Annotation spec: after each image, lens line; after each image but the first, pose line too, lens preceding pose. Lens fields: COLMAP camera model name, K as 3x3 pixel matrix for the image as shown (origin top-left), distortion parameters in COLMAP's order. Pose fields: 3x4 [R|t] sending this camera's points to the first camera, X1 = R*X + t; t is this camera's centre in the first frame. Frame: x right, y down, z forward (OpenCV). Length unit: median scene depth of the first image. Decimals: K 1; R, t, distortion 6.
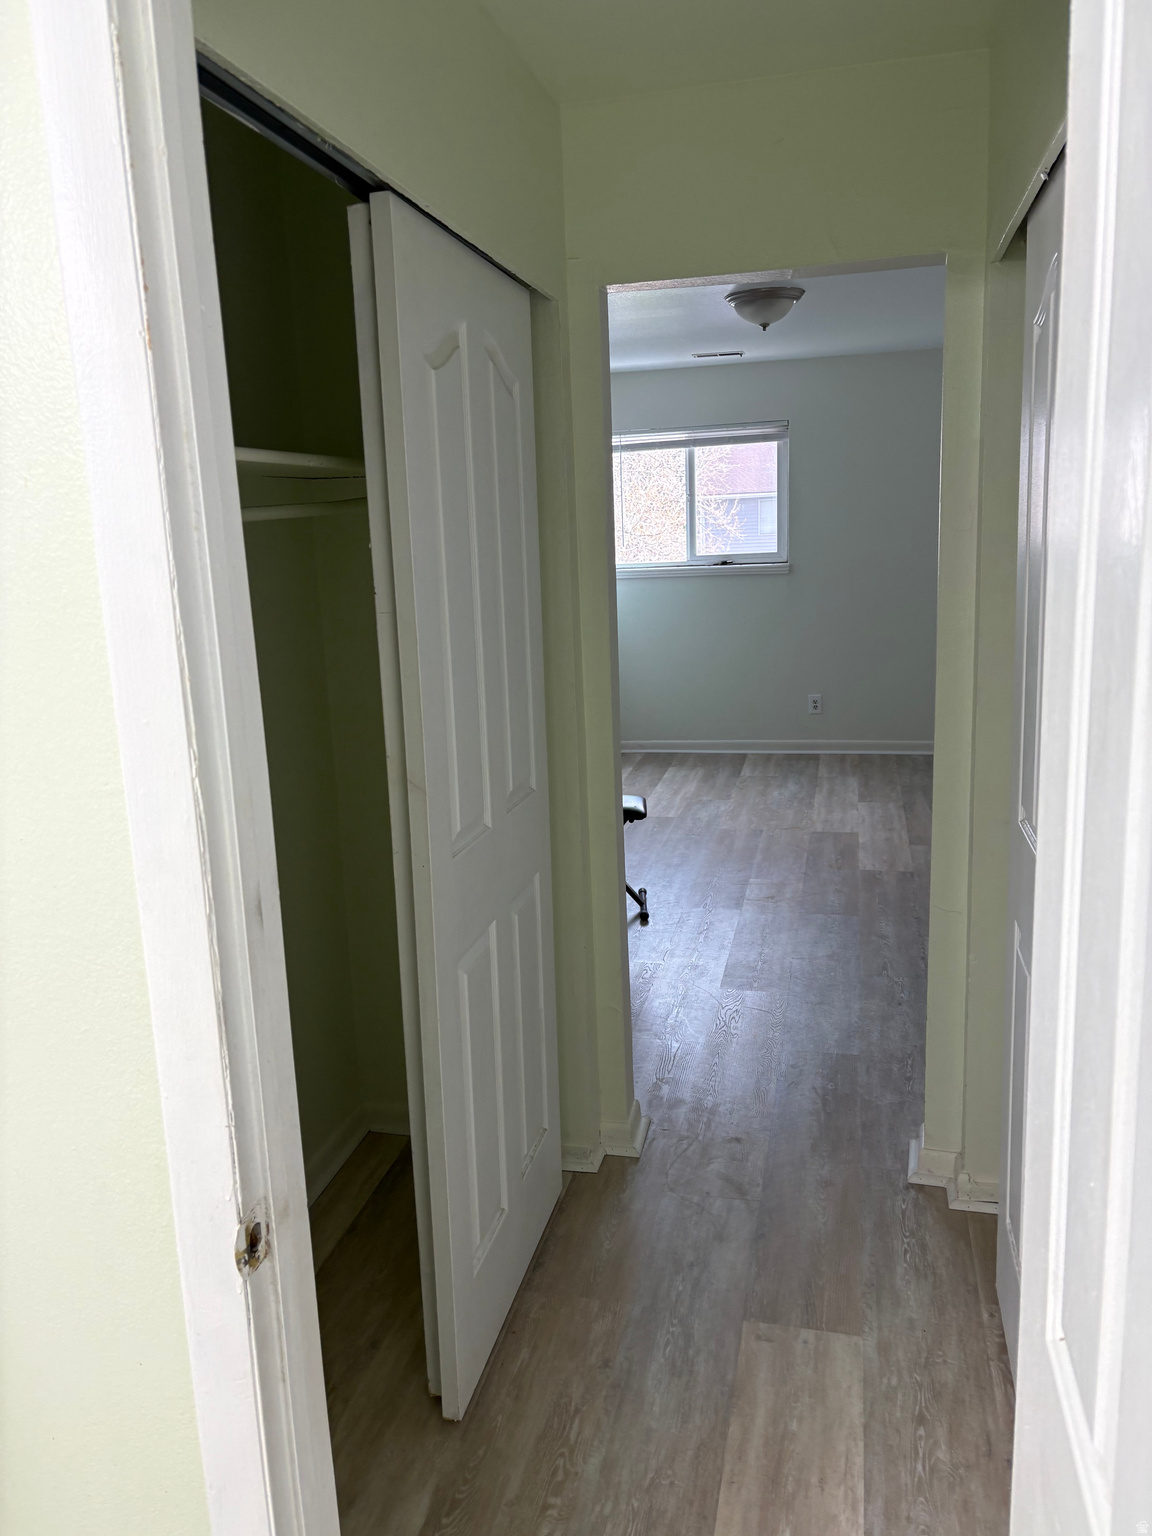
lens RADIAL K [[1138.8, 0, 576.0], [0, 1138.8, 768.0], [0, 0, 1]] dist [0.001713, 0.001880]
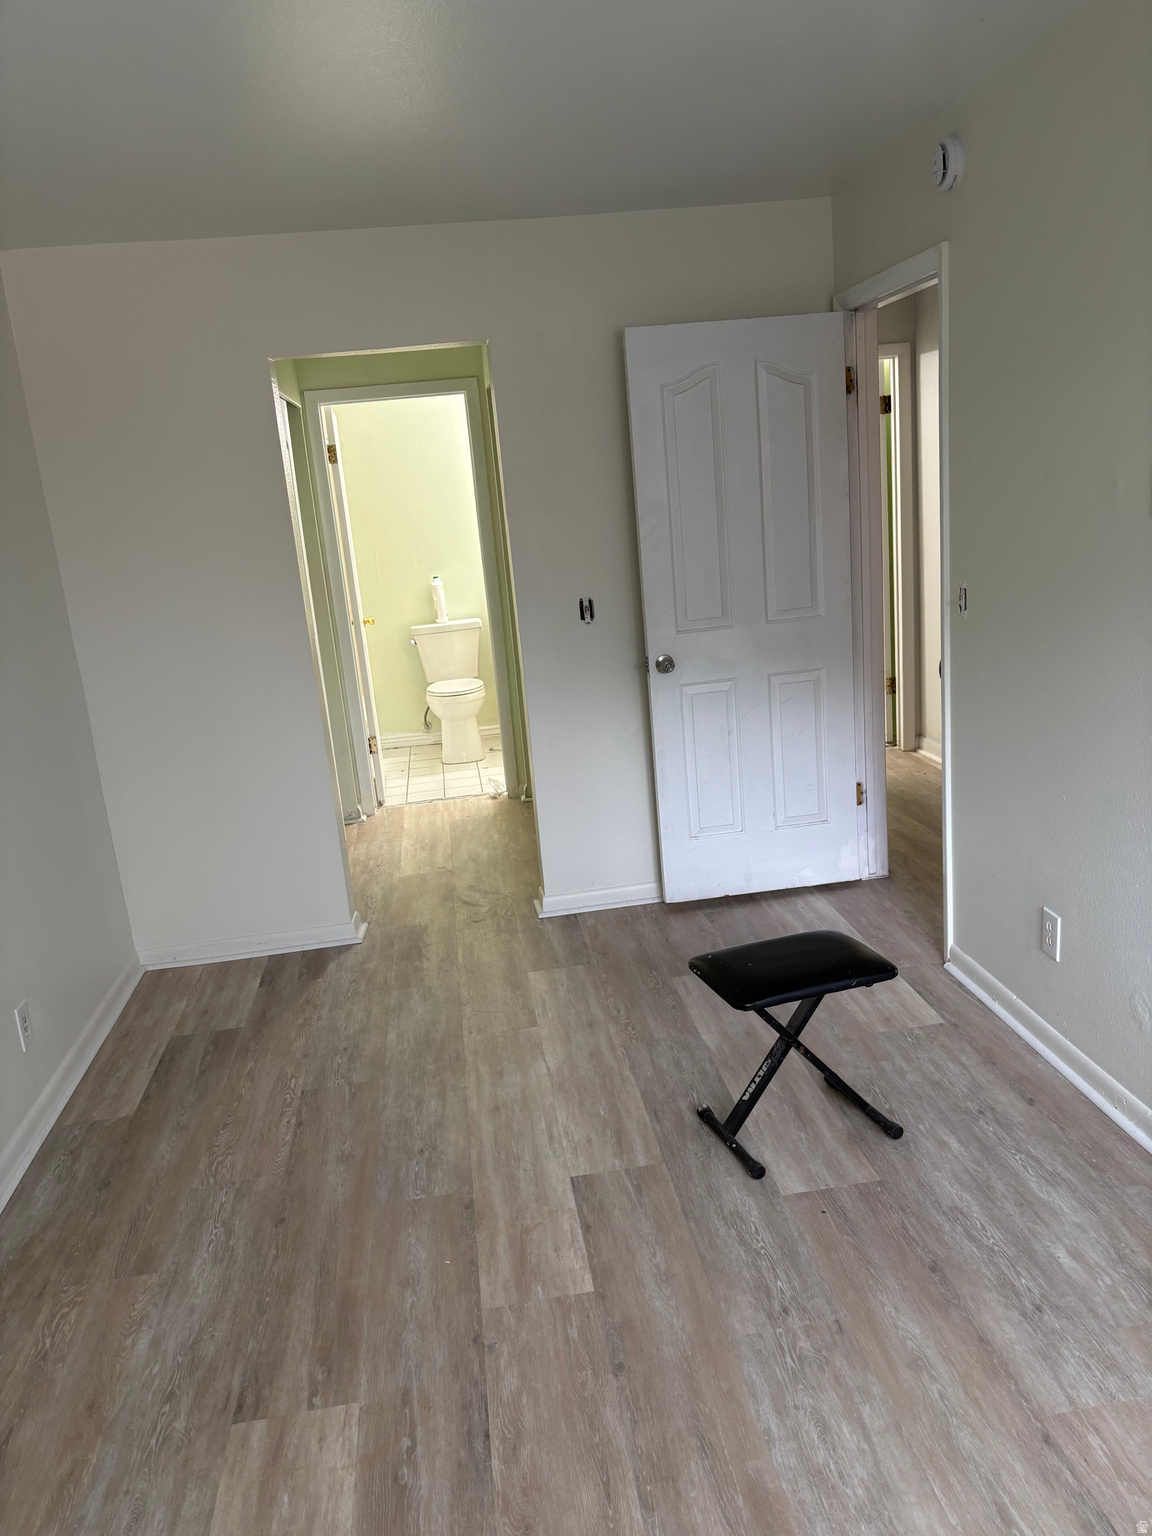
lens RADIAL K [[1138.8, 0, 576.0], [0, 1138.8, 768.0], [0, 0, 1]] dist [0.001713, 0.001880]
pose [[-0.926753, 0.204065, -0.315416, 0.184968], [0.046359, 0.895308, 0.443028, -0.207627], [0.372801, 0.395955, -0.839190, 0.912977]]
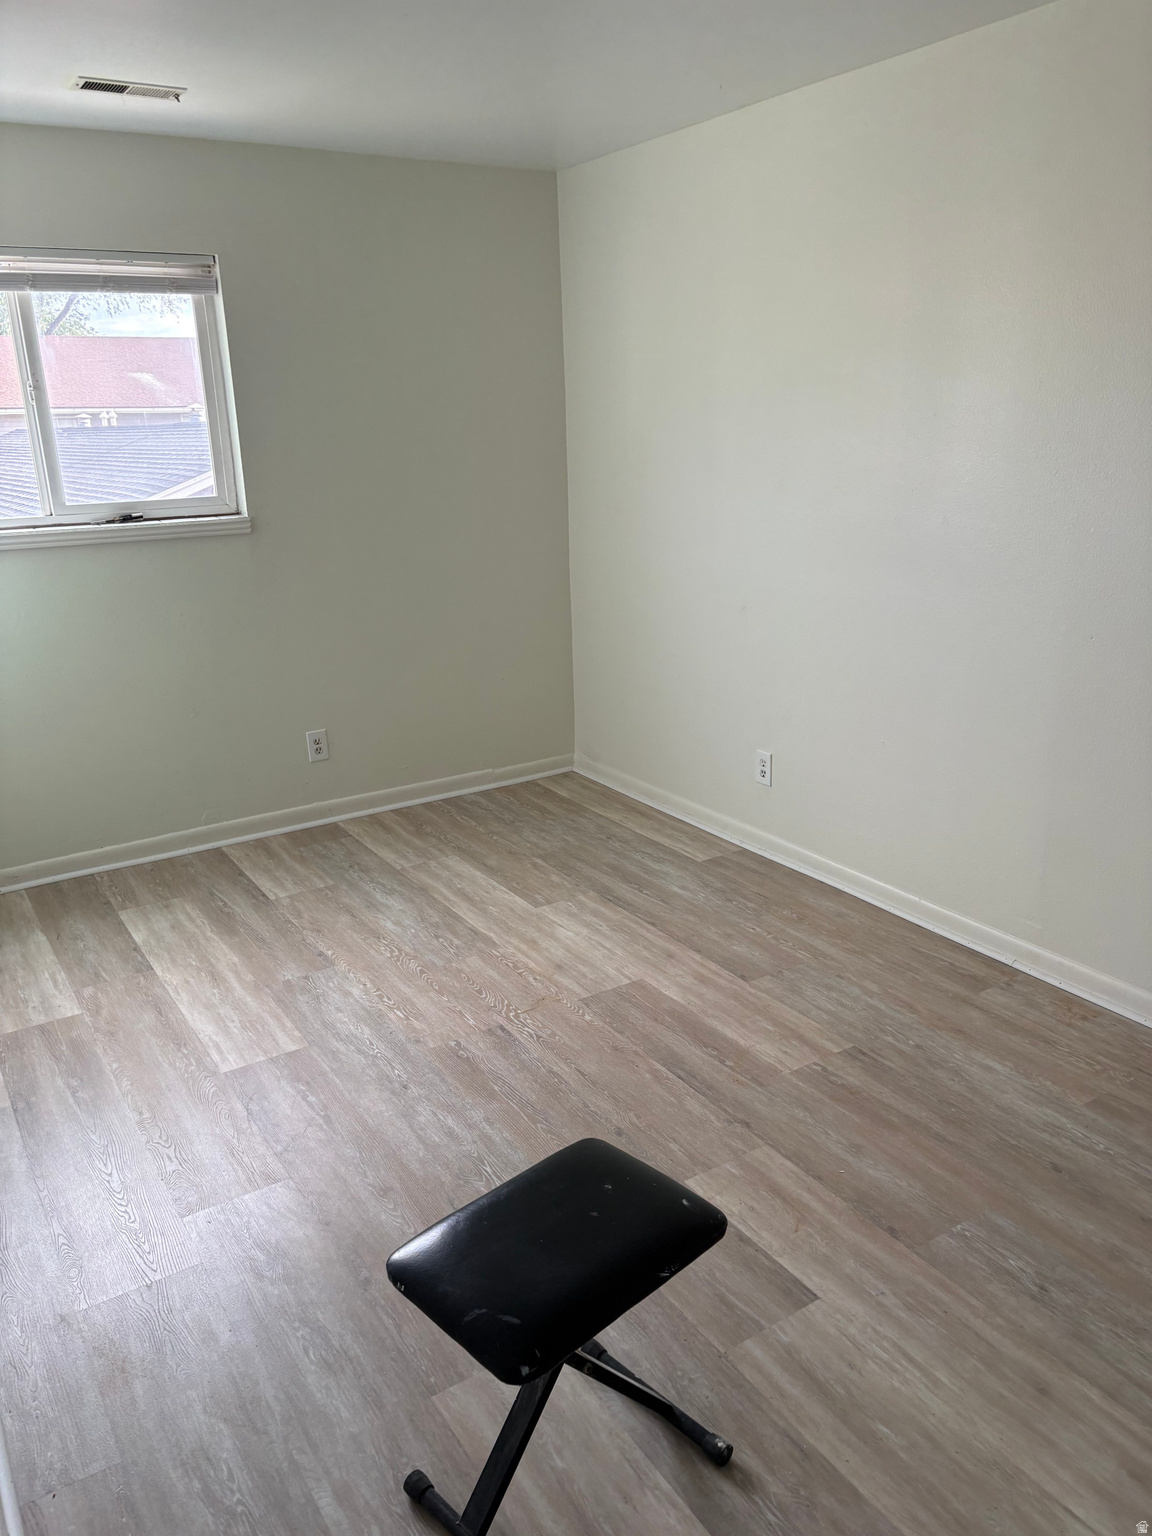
lens RADIAL K [[1138.8, 0, 576.0], [0, 1138.8, 768.0], [0, 0, 1]] dist [0.001713, 0.001880]
pose [[0.693357, -0.191578, 0.694661, -0.123532], [0.156616, 0.981031, 0.114232, -0.094821], [-0.703368, 0.029591, 0.710209, 0.482840]]
